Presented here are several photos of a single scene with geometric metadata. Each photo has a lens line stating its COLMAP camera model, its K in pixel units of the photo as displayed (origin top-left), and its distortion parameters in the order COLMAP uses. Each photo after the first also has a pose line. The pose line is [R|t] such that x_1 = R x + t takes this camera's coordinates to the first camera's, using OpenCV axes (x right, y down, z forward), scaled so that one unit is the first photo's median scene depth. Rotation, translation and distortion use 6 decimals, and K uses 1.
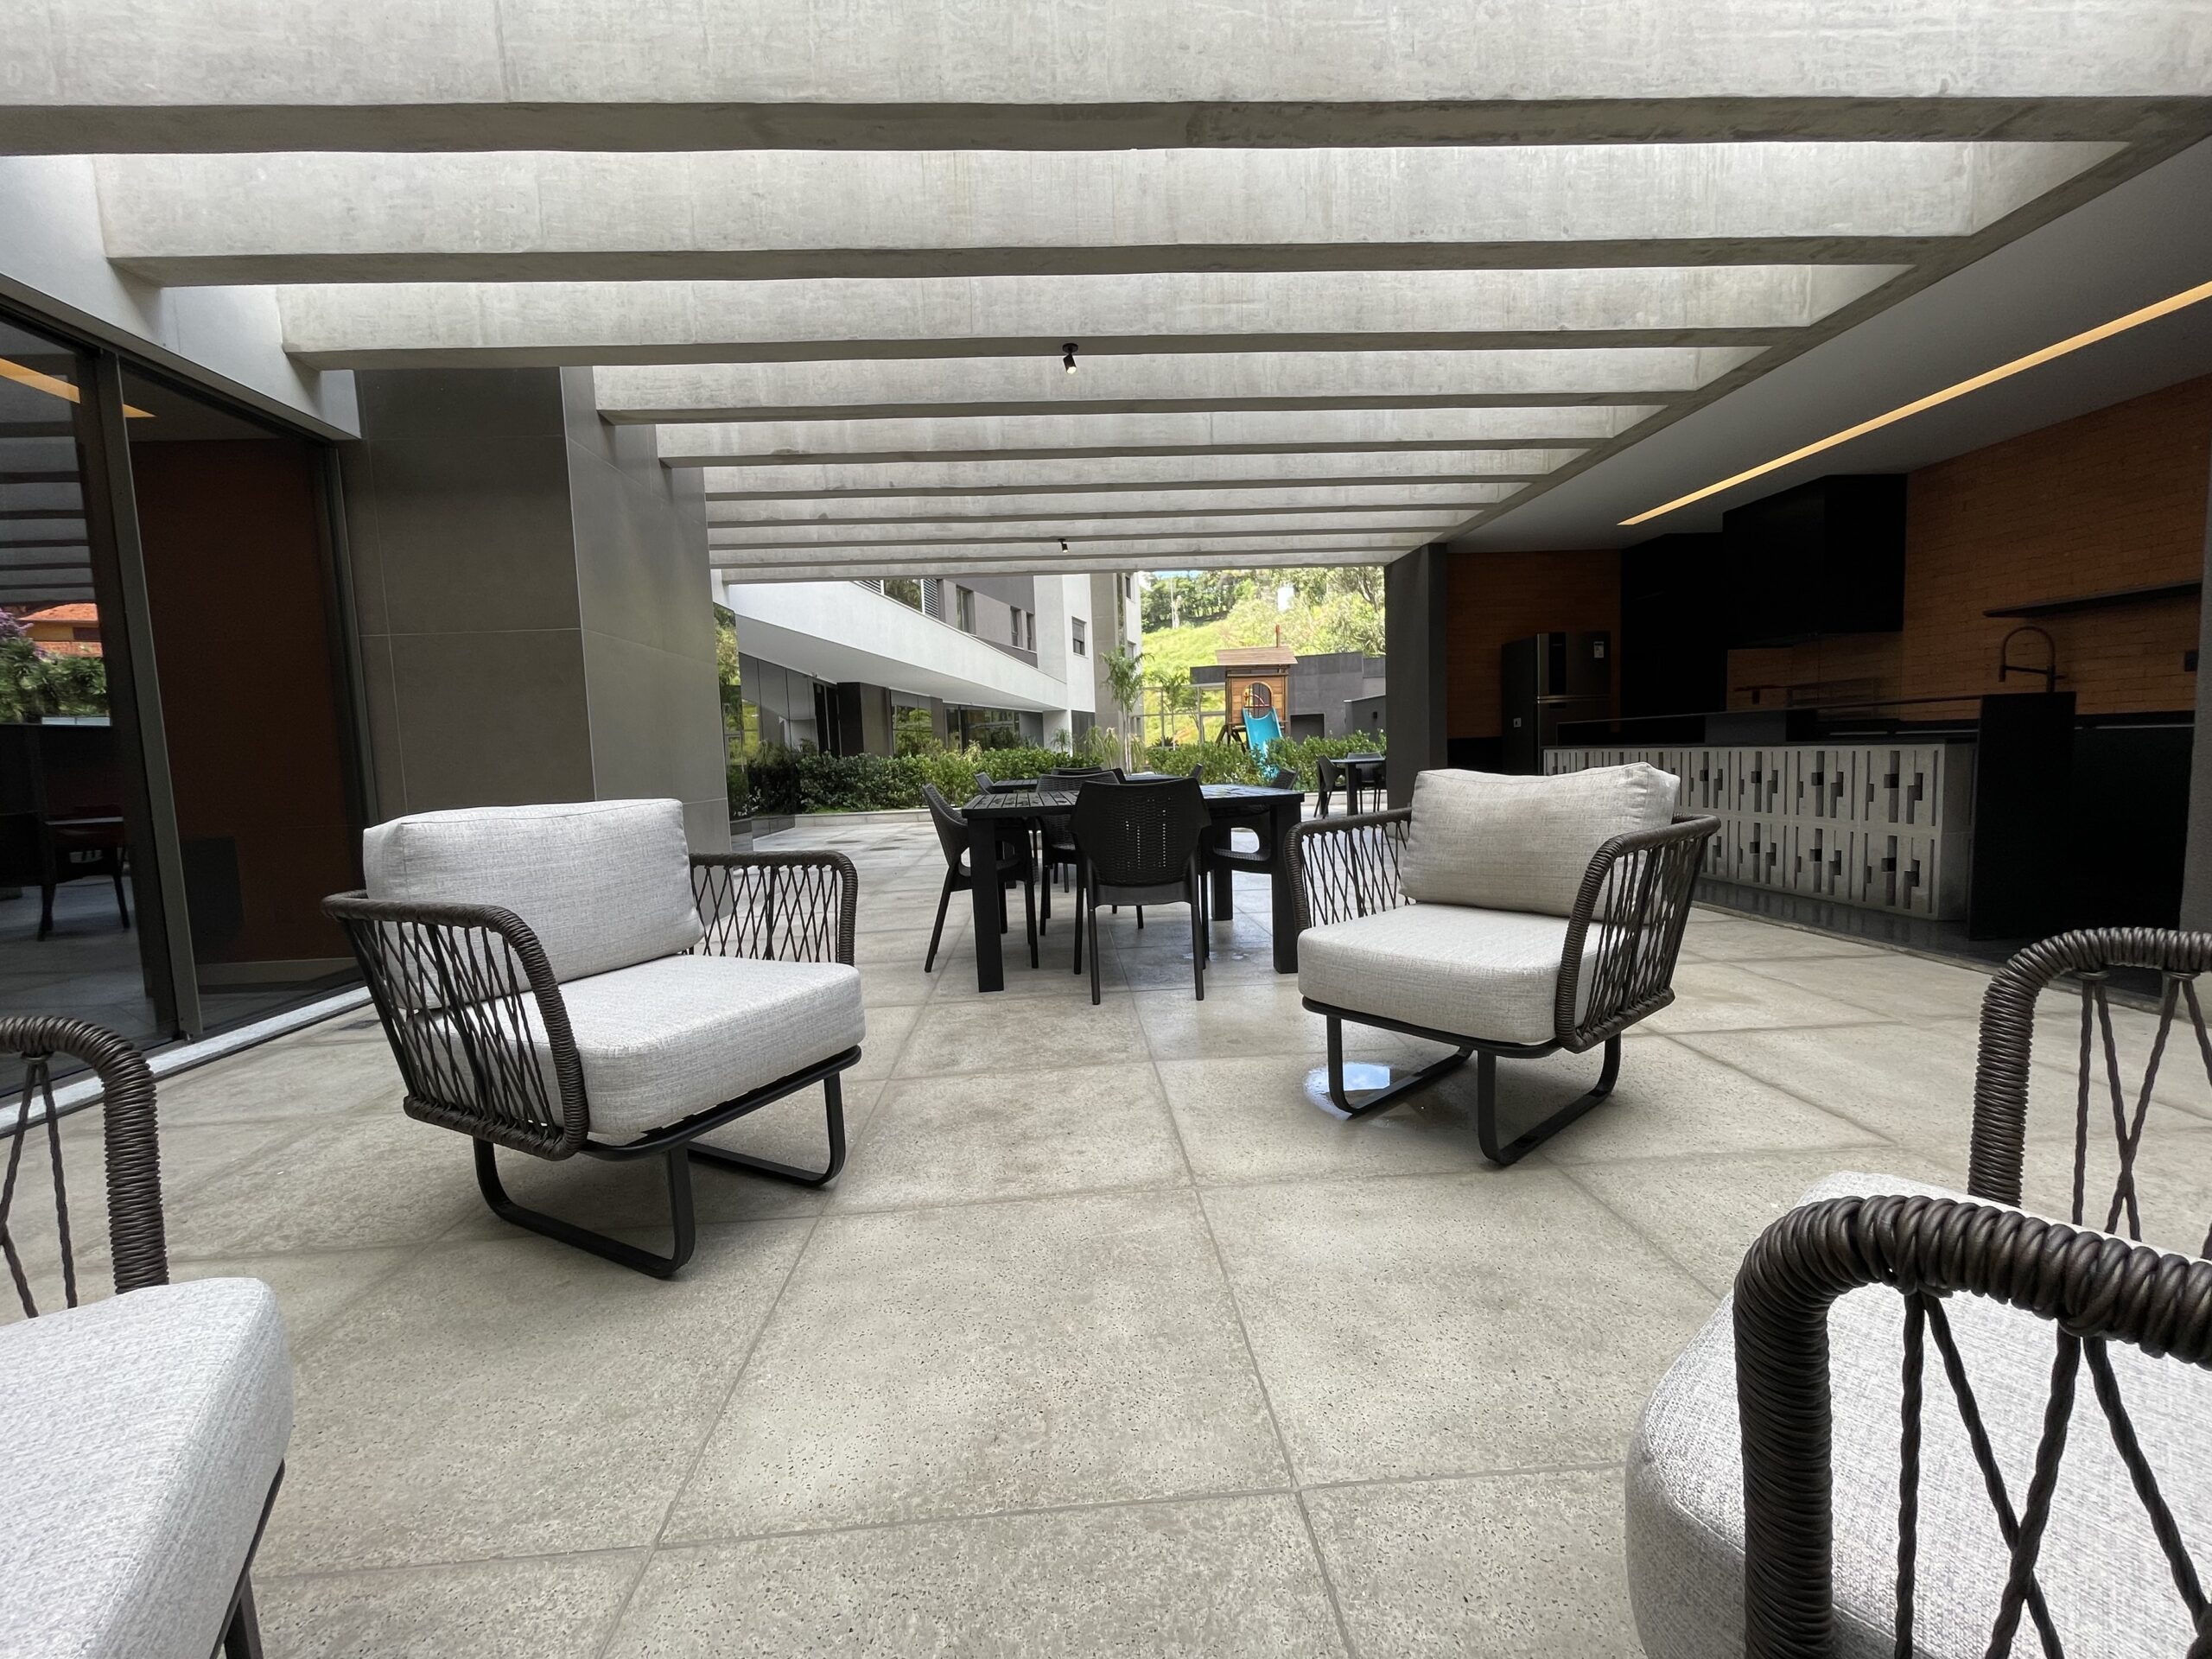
lens RADIAL K [[910.2, 0, 1091.5], [0, 910.2, 825.9], [0, 0, 1]] dist [0.002504, 0.000105]
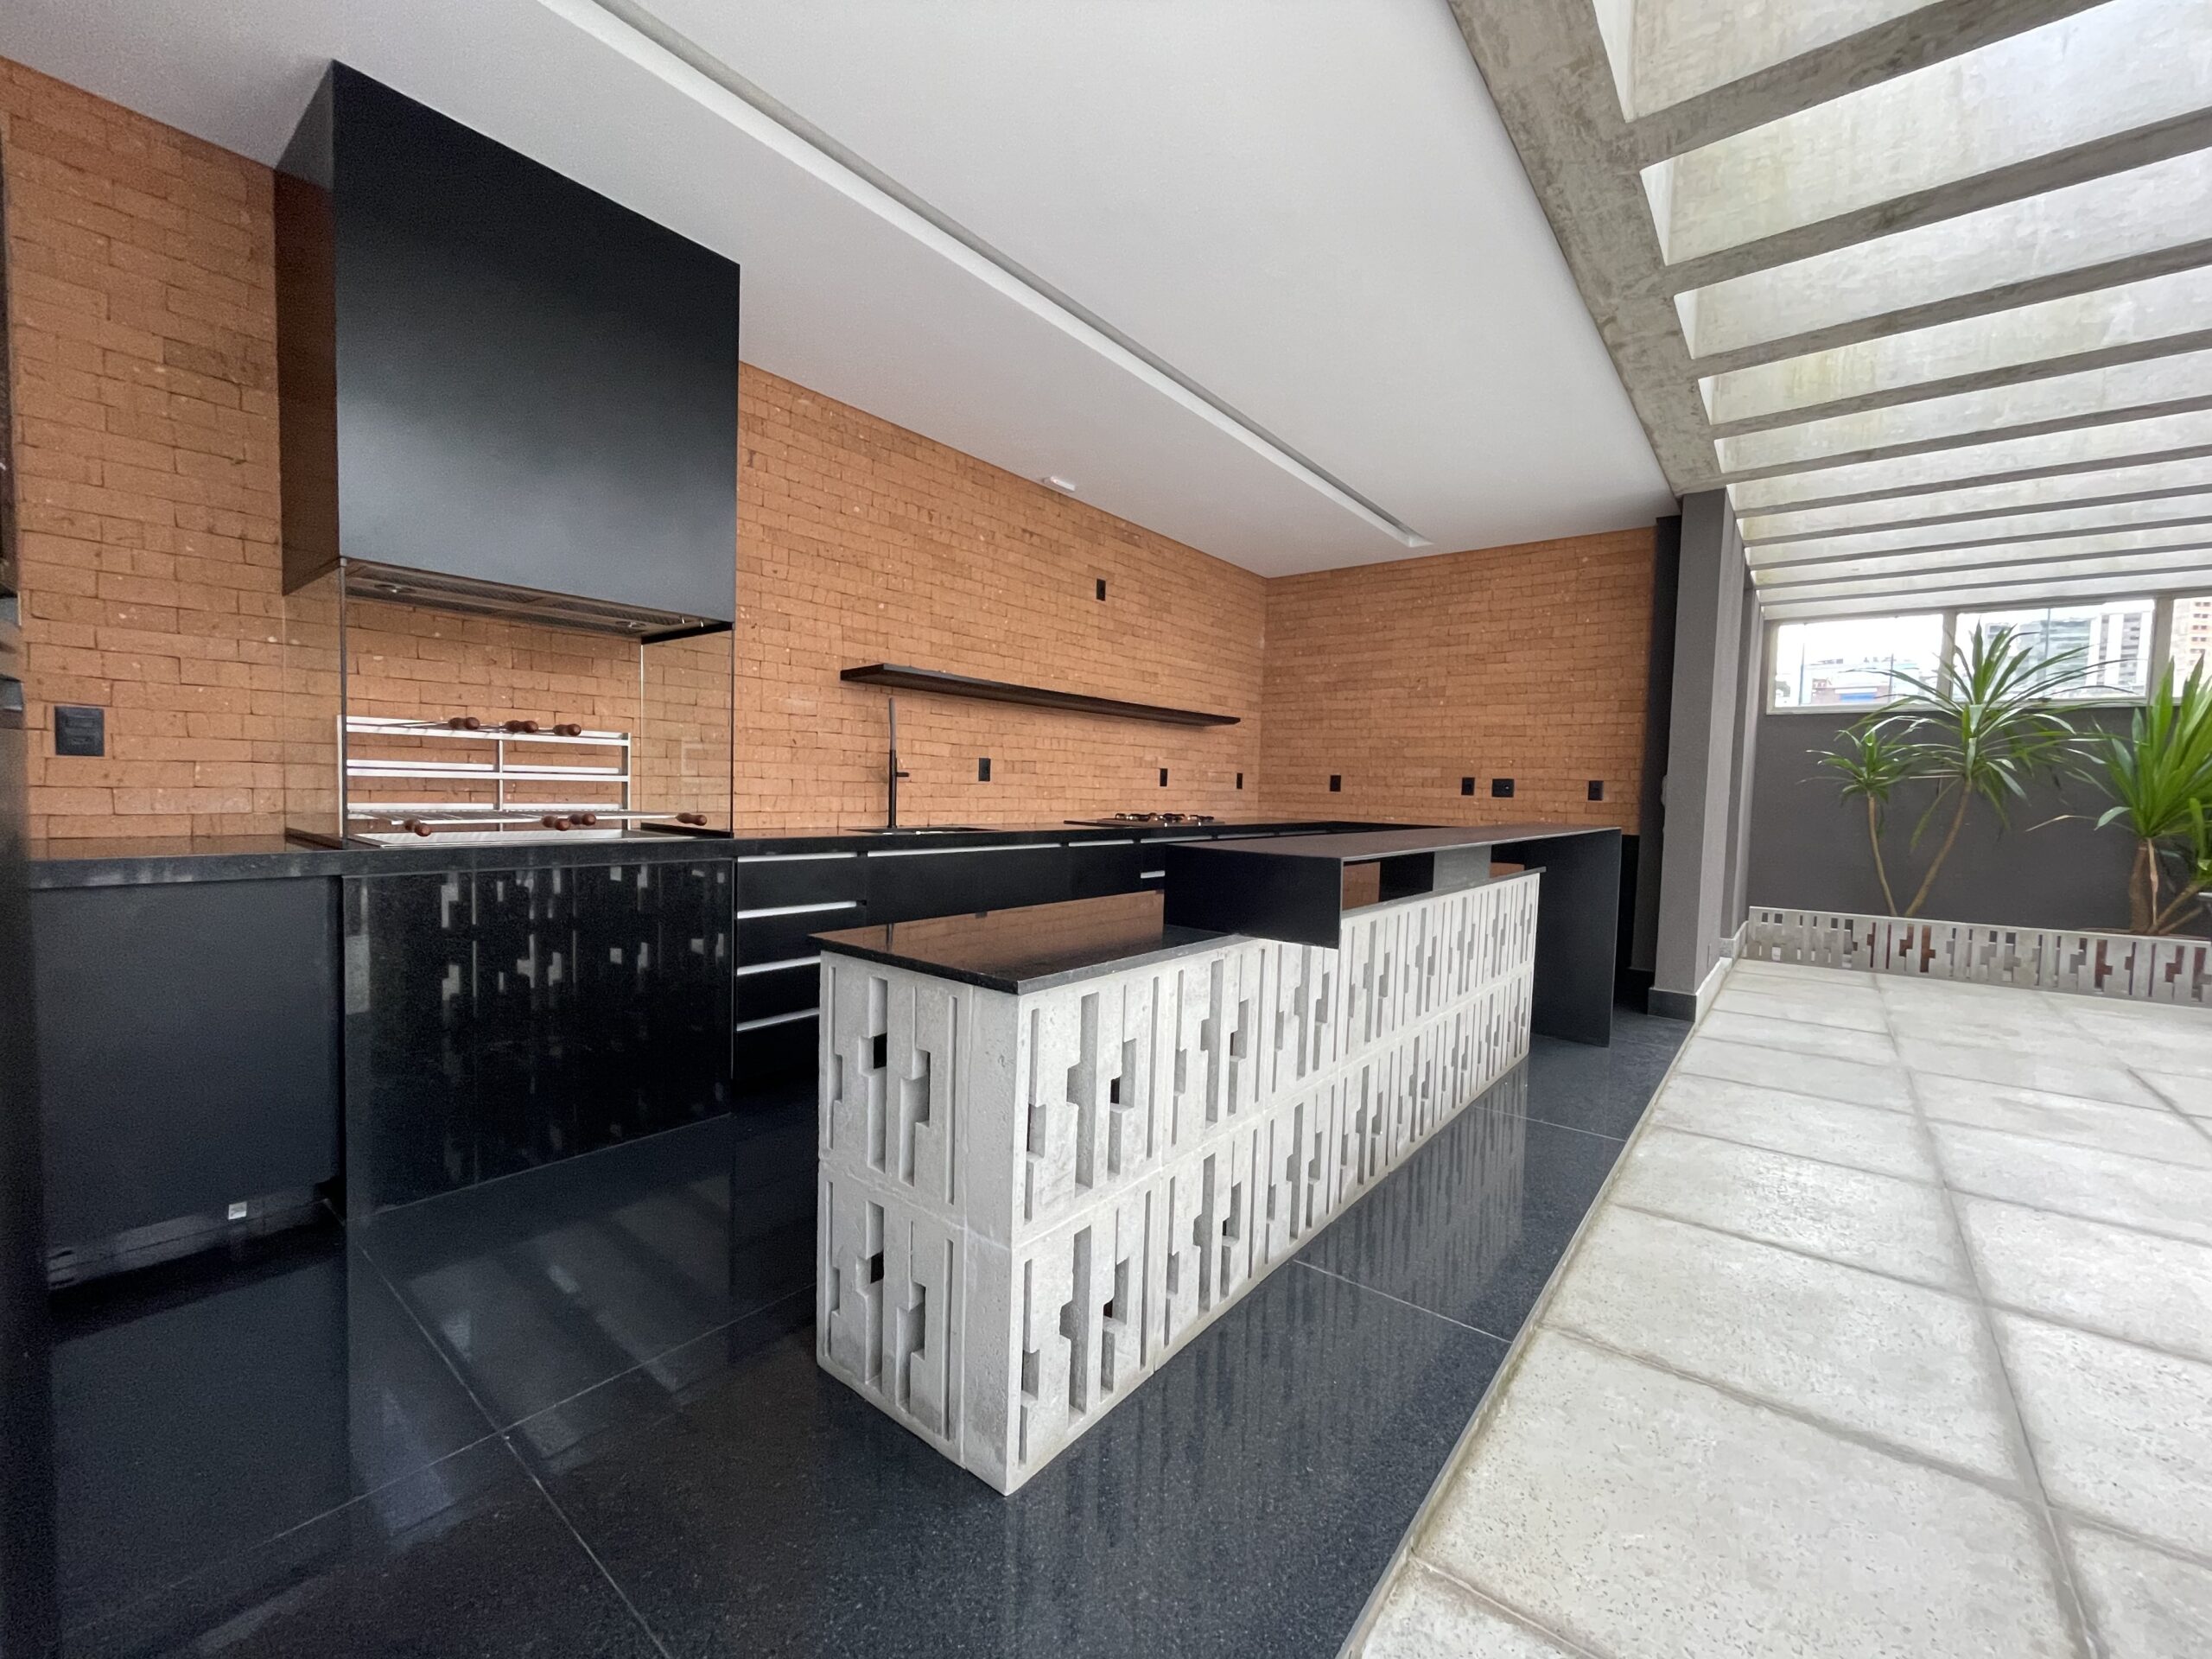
lens RADIAL K [[895.5, 0, 1093.8], [0, 895.5, 832.2], [0, 0, 1]] dist [0.002017, -0.000290]
pose [[-0.742915, -0.016726, 0.669177, 0.562504], [0.053033, 0.995075, 0.083748, -0.206220], [-0.667281, 0.097706, -0.738369, 1.755329]]
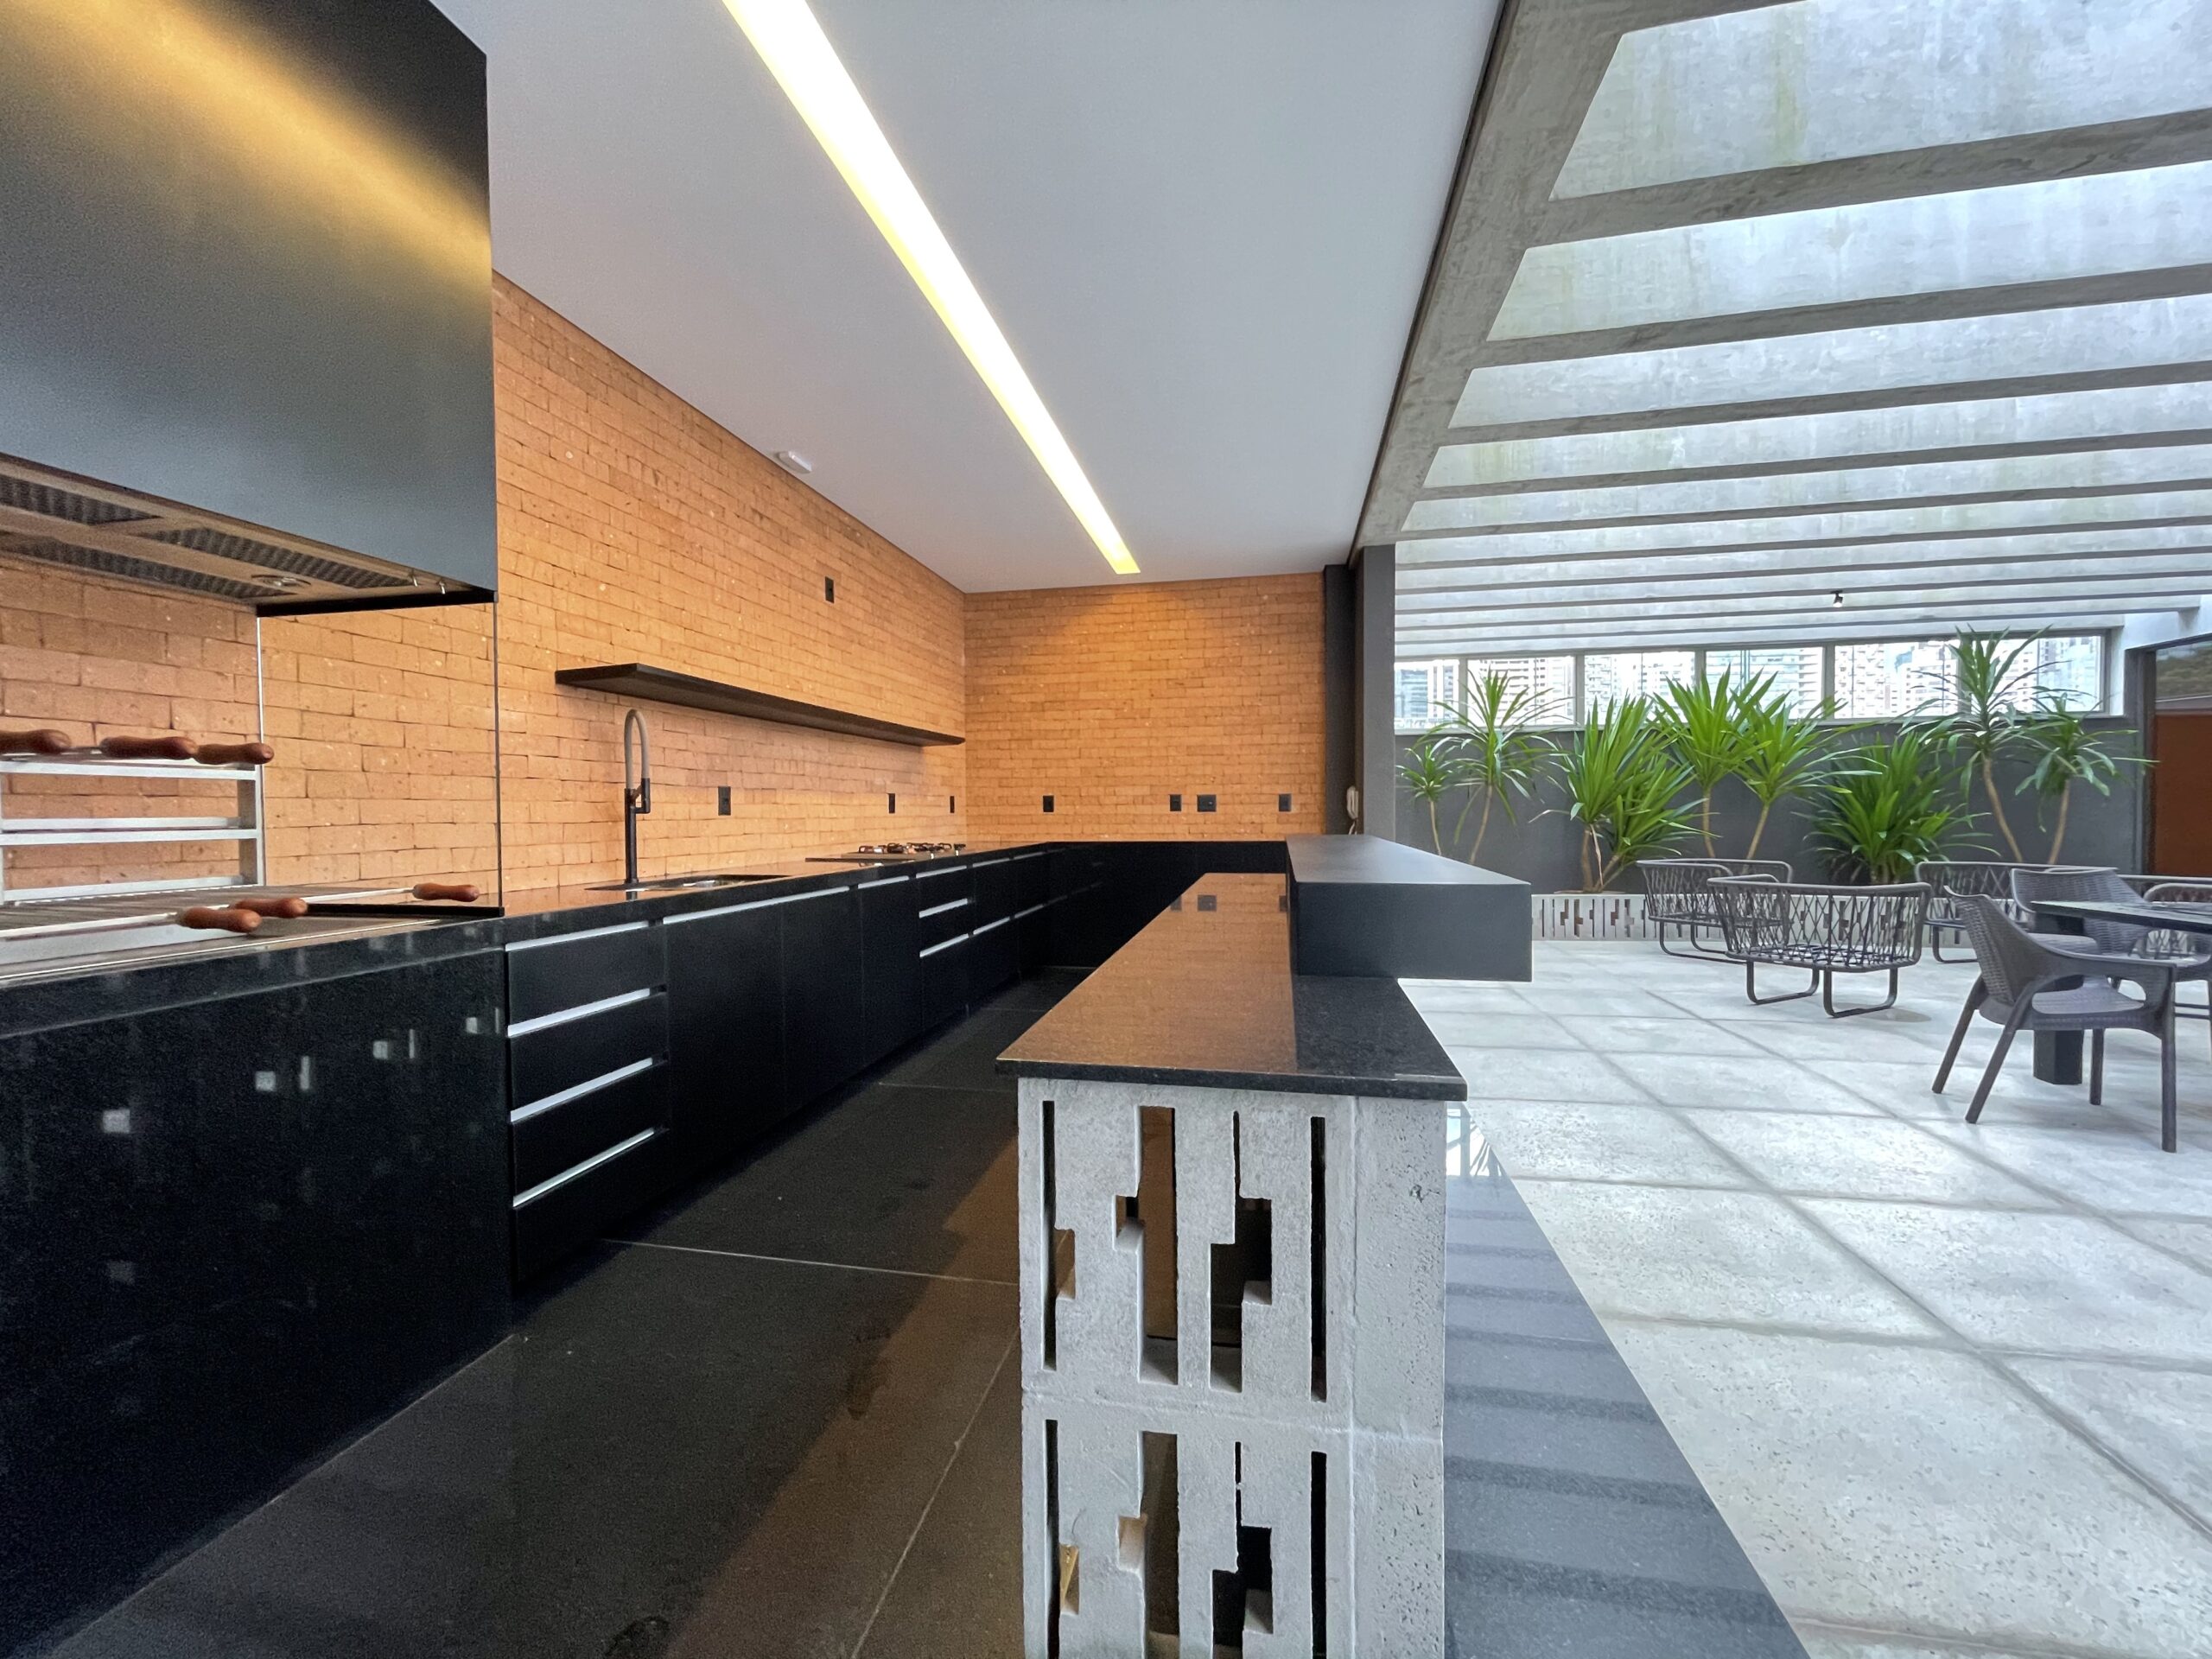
lens RADIAL K [[895.5, 0, 1093.8], [0, 895.5, 832.2], [0, 0, 1]] dist [0.002017, -0.000290]
pose [[-0.966461, 0.040809, 0.253549, 0.799349], [0.065384, 0.993859, 0.089265, -0.220605], [-0.248349, 0.102850, -0.963195, 1.787938]]
